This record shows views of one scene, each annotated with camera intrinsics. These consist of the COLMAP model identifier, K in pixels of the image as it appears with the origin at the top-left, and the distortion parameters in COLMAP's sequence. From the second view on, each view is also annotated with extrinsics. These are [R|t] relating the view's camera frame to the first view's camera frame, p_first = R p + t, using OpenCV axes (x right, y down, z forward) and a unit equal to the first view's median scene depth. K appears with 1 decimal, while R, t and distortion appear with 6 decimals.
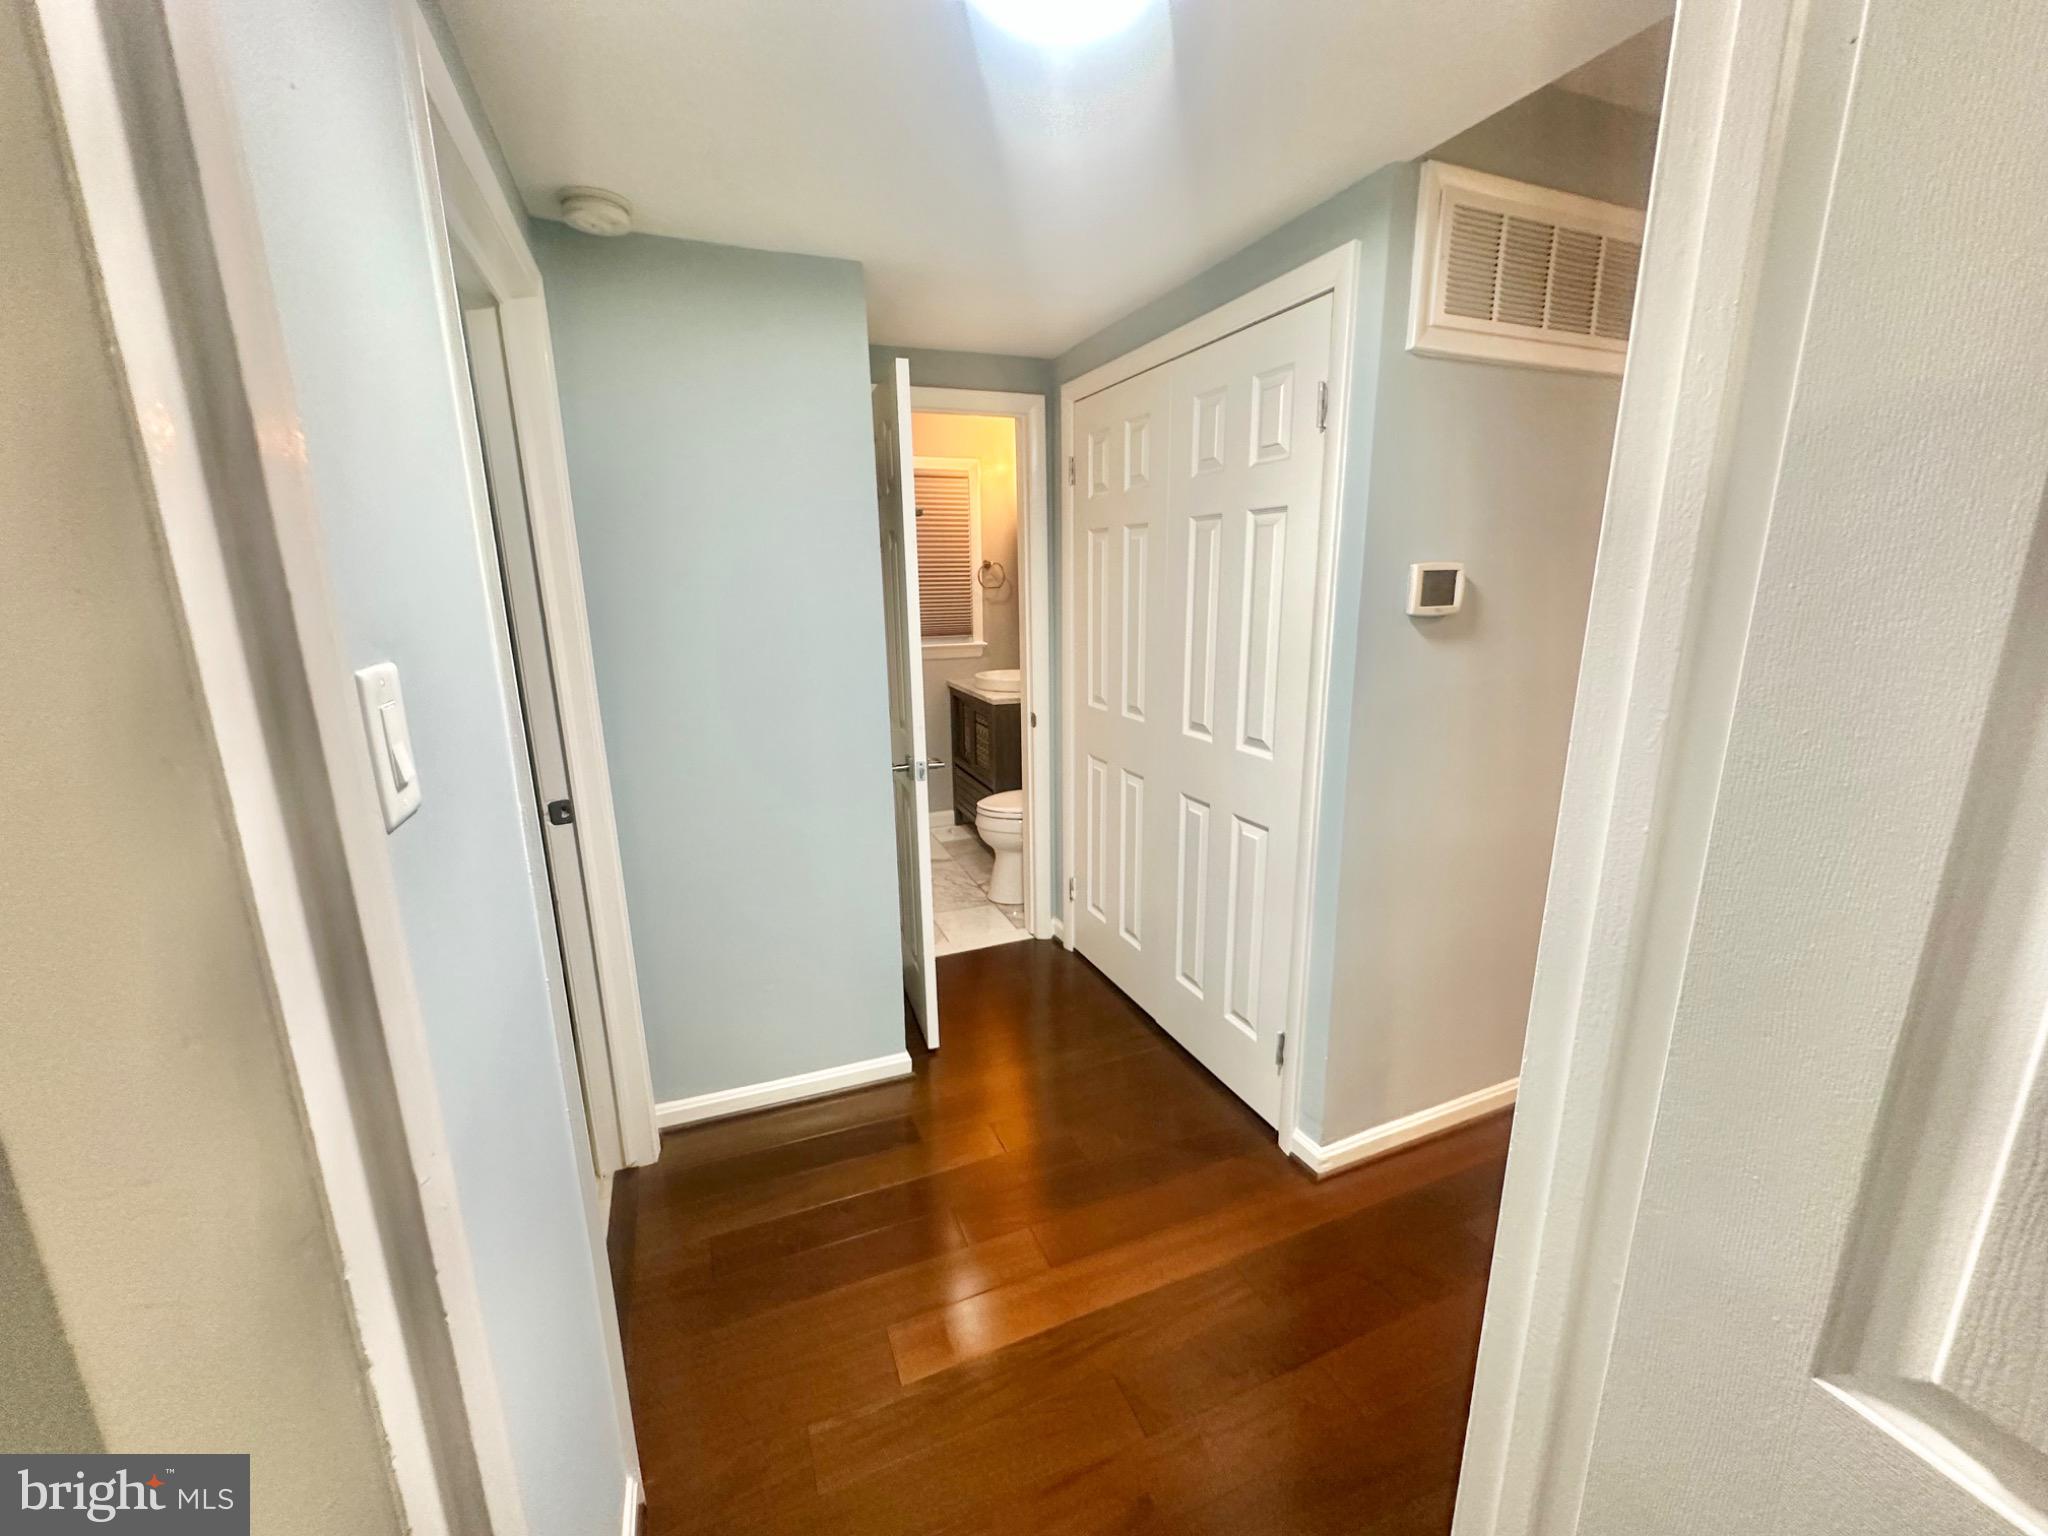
lens RADIAL K [[816.3, 0, 1023.5], [0, 816.3, 769.9], [0, 0, 1]] dist [-0.004781, 0.000574]
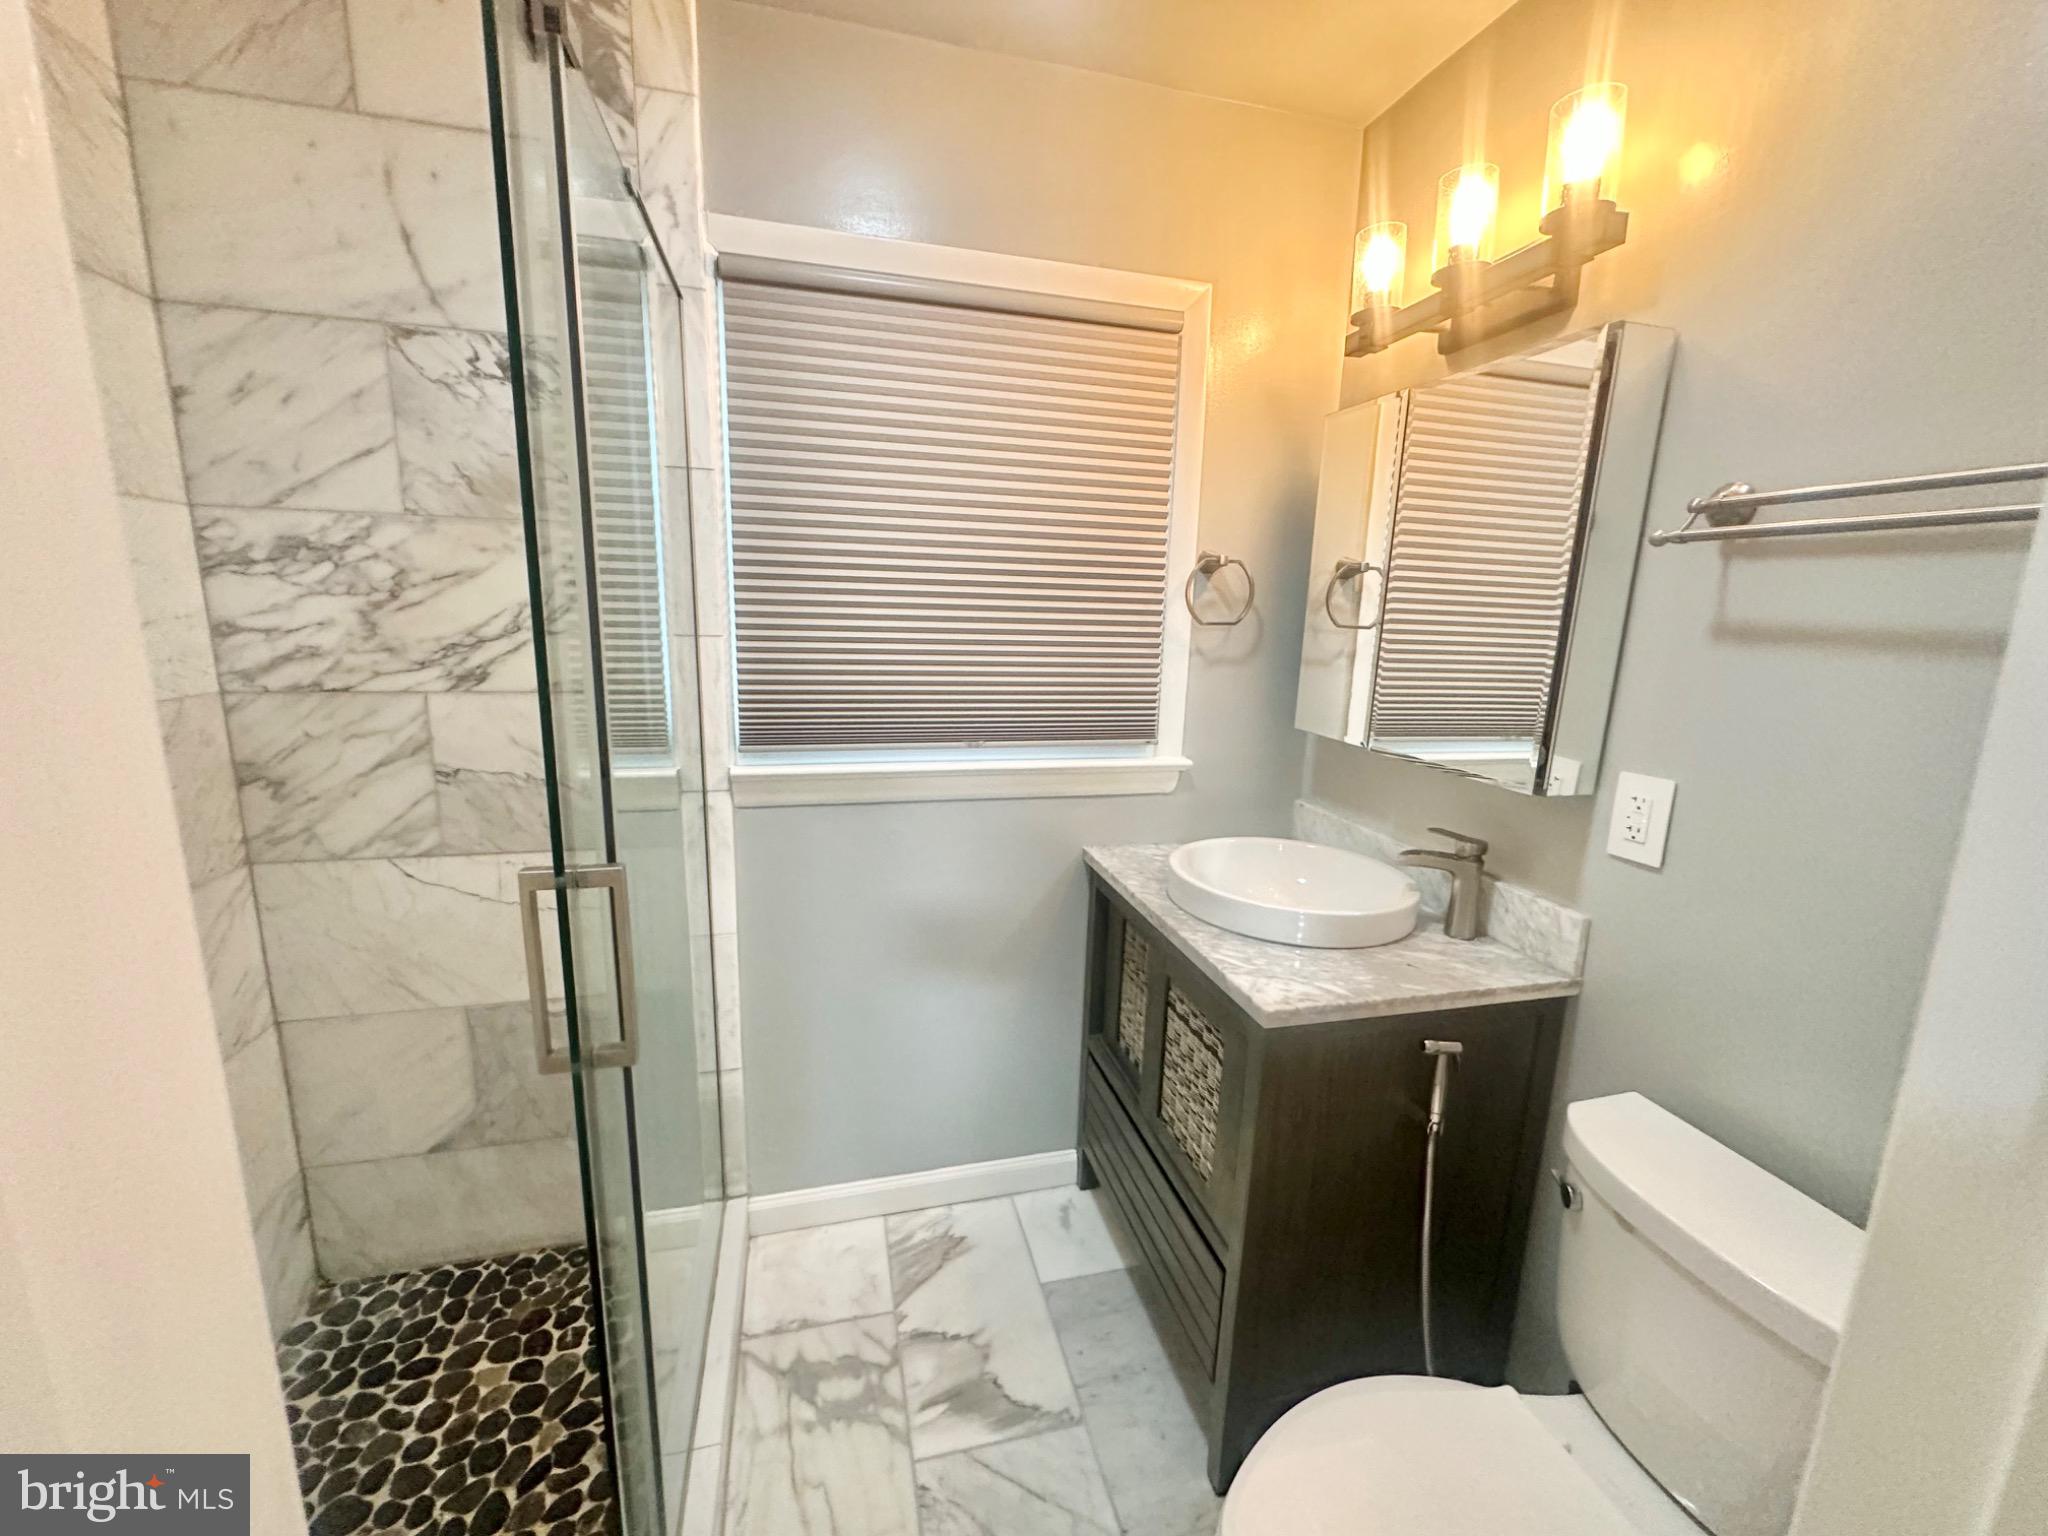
lens RADIAL K [[816.3, 0, 1023.5], [0, 816.3, 769.9], [0, 0, 1]] dist [-0.004781, 0.000574]
pose [[0.990069, 0.066411, -0.123909, -0.077208], [-0.070672, 0.997039, -0.030315, -0.134921], [0.121529, 0.038771, 0.991830, 0.603735]]
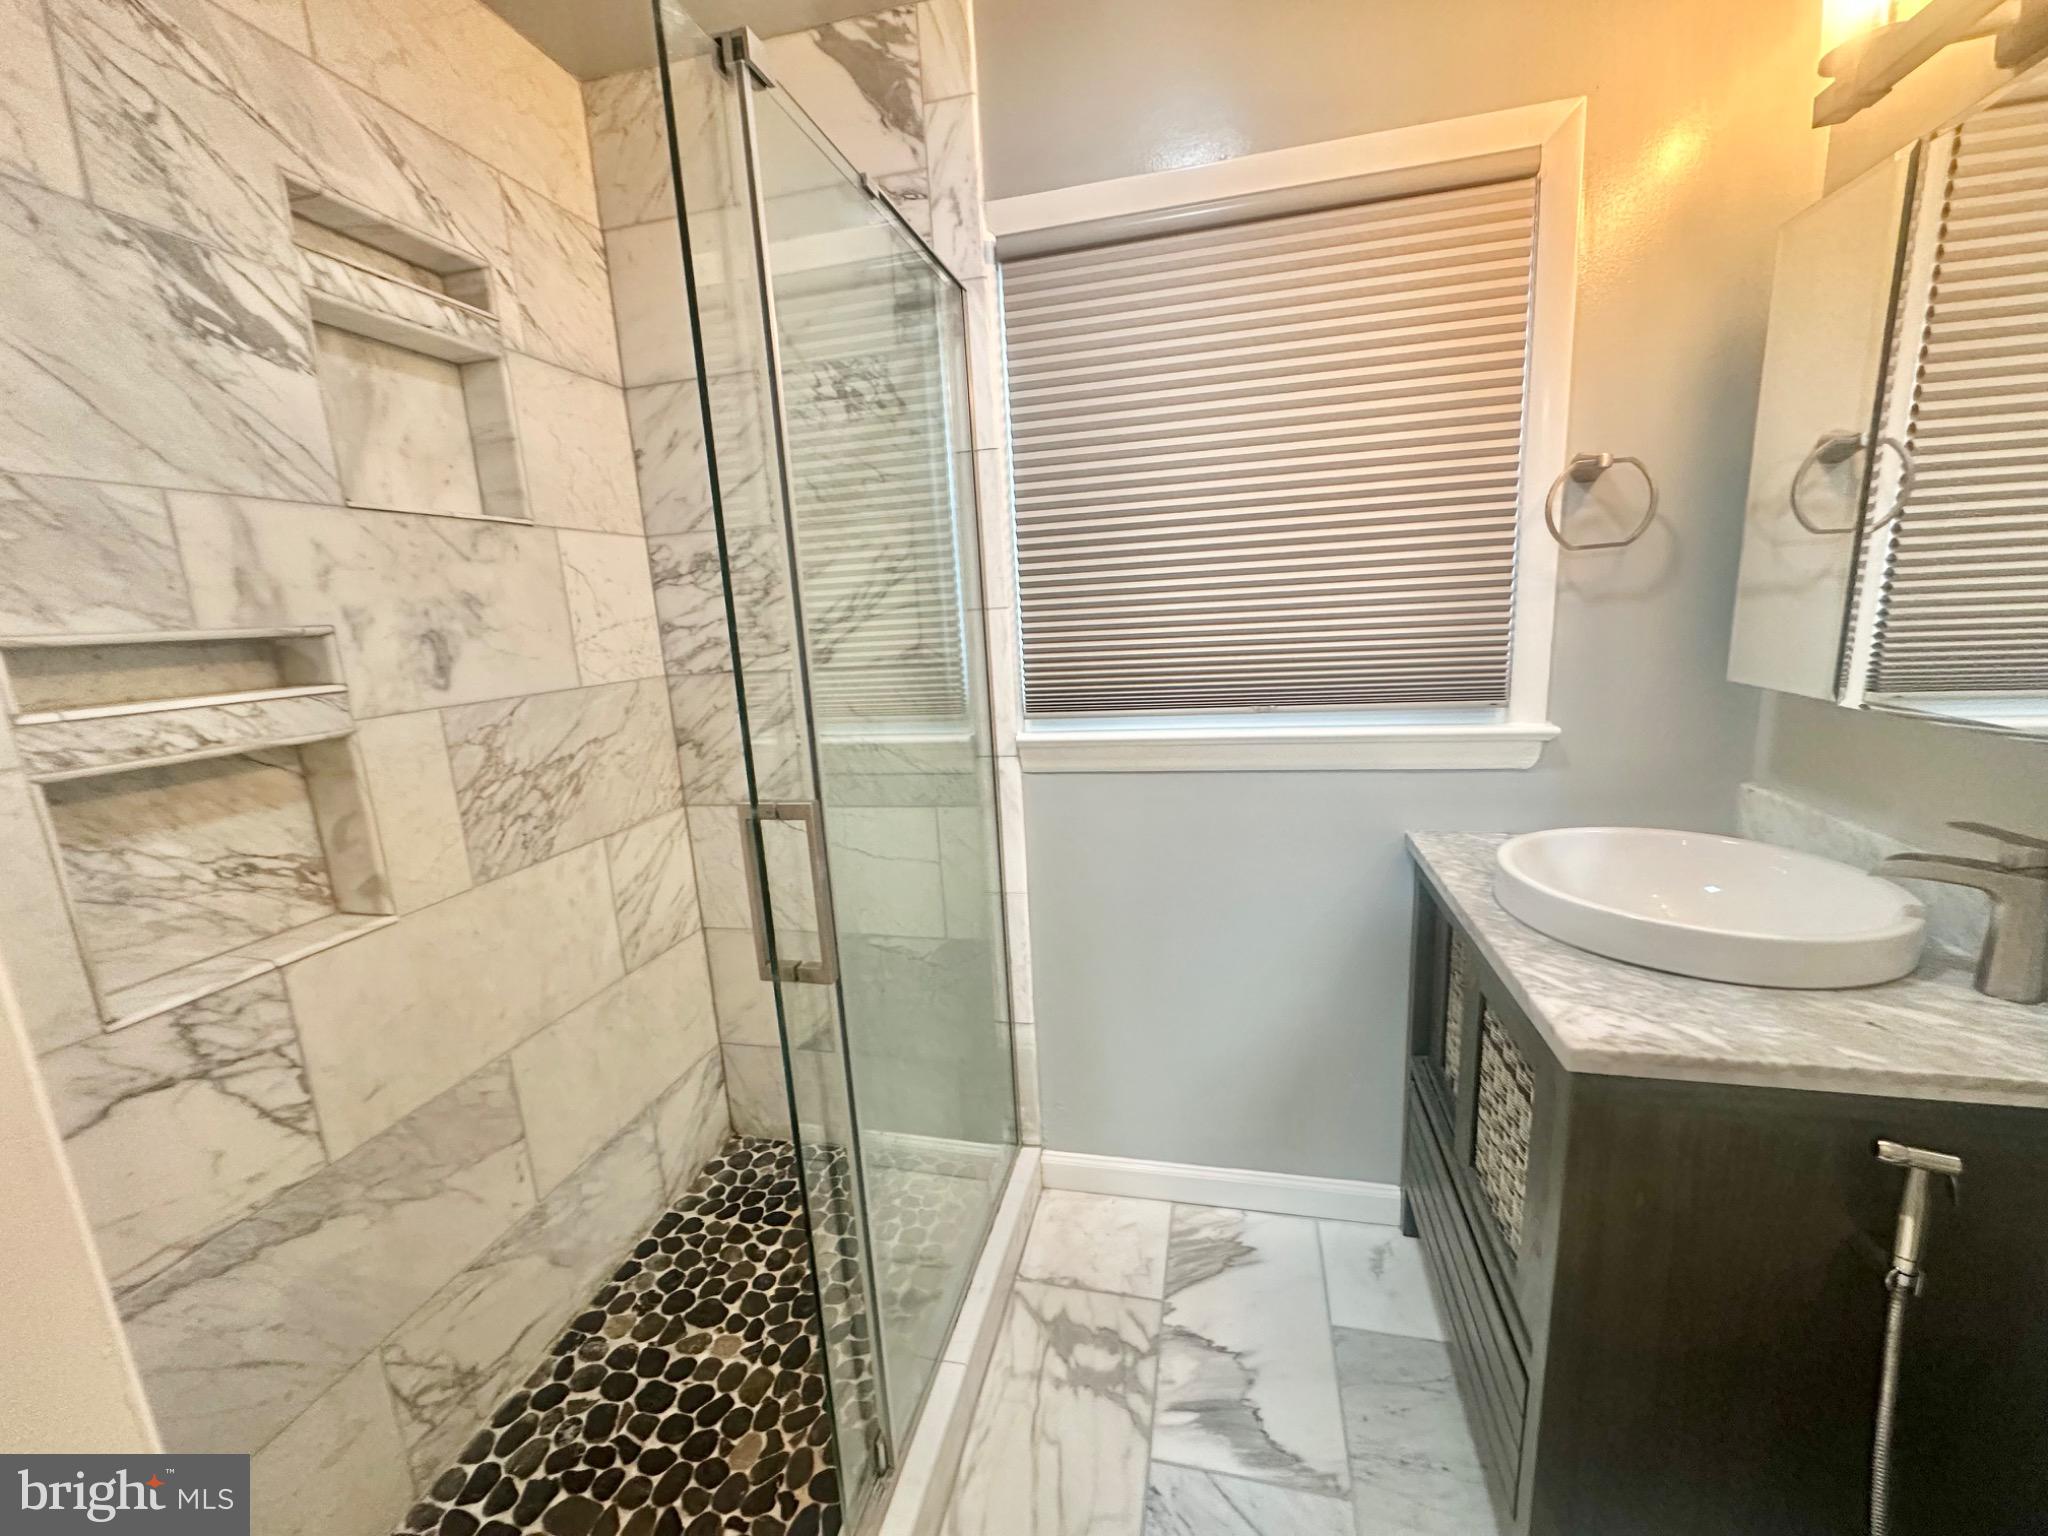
lens RADIAL K [[816.3, 0, 1023.5], [0, 816.3, 769.9], [0, 0, 1]] dist [-0.004781, 0.000574]
pose [[0.809934, 0.084740, -0.580367, -0.029214], [-0.089390, 0.995783, 0.020647, -0.129451], [0.579669, 0.035157, 0.814093, 0.639230]]
